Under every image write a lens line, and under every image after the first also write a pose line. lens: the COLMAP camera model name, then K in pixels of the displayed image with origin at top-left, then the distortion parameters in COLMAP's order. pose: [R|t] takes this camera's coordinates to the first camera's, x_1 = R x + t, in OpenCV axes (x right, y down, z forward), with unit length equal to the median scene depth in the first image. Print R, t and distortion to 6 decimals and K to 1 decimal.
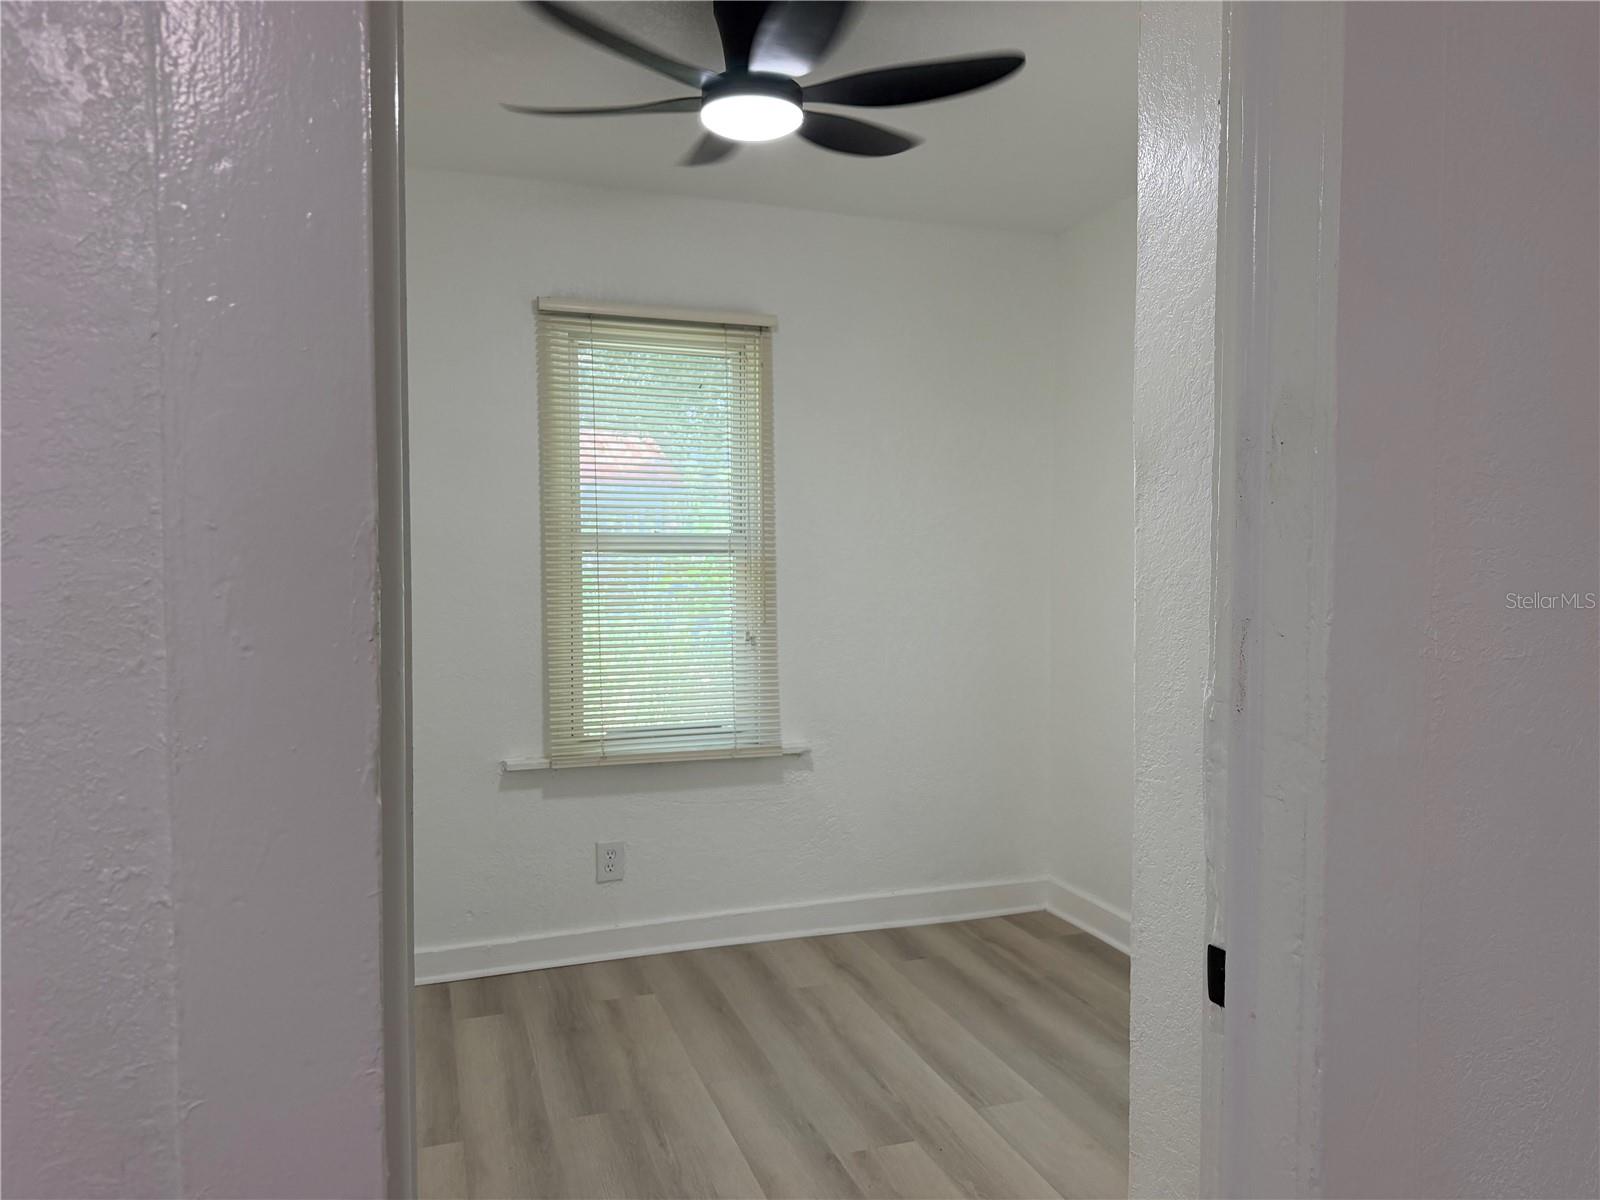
lens RADIAL K [[1088.5, 0, 800.0], [0, 1088.5, 600.0], [0, 0, 1]] dist [-0.004516, -0.000652]
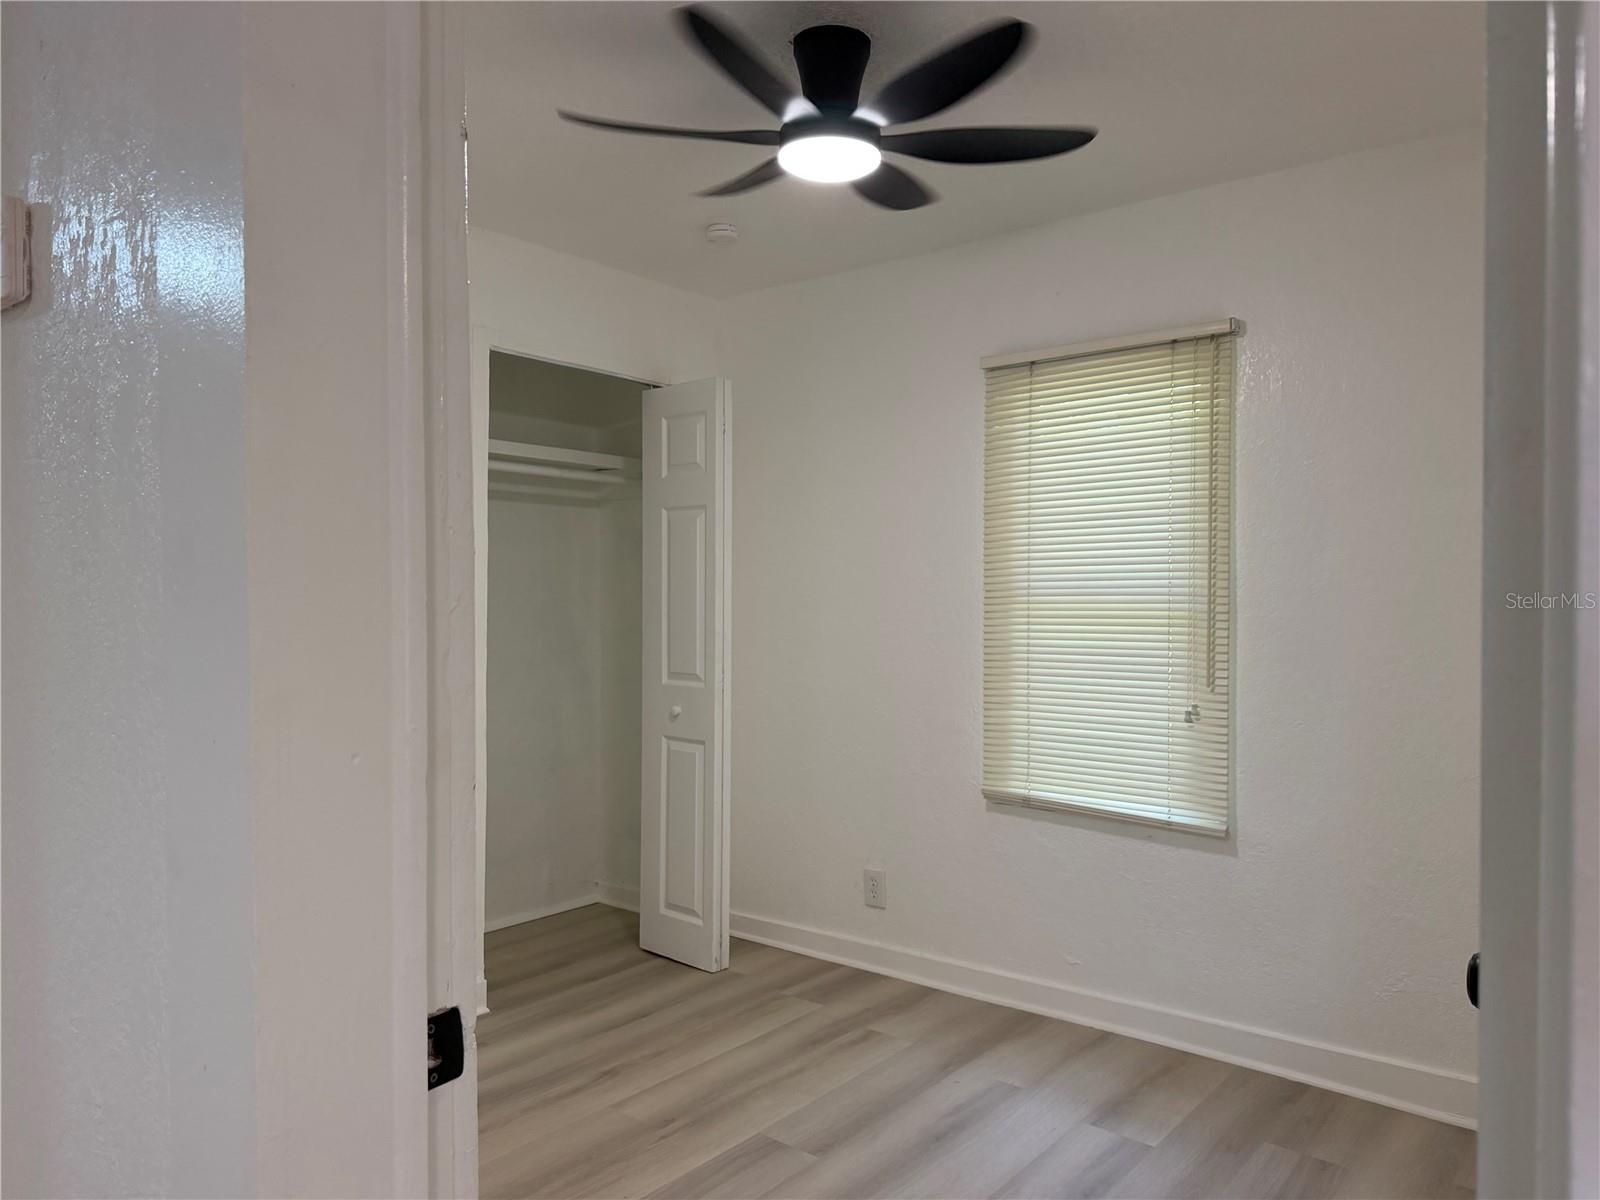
lens RADIAL K [[1126.3, 0, 800.0], [0, 1126.3, 600.0], [0, 0, 1]] dist [0.006760, 0.001892]
pose [[0.522374, -0.001910, -0.852714, 0.598863], [-0.049845, 0.998219, -0.032771, 0.005342], [0.851259, 0.059622, 0.521348, 0.283707]]
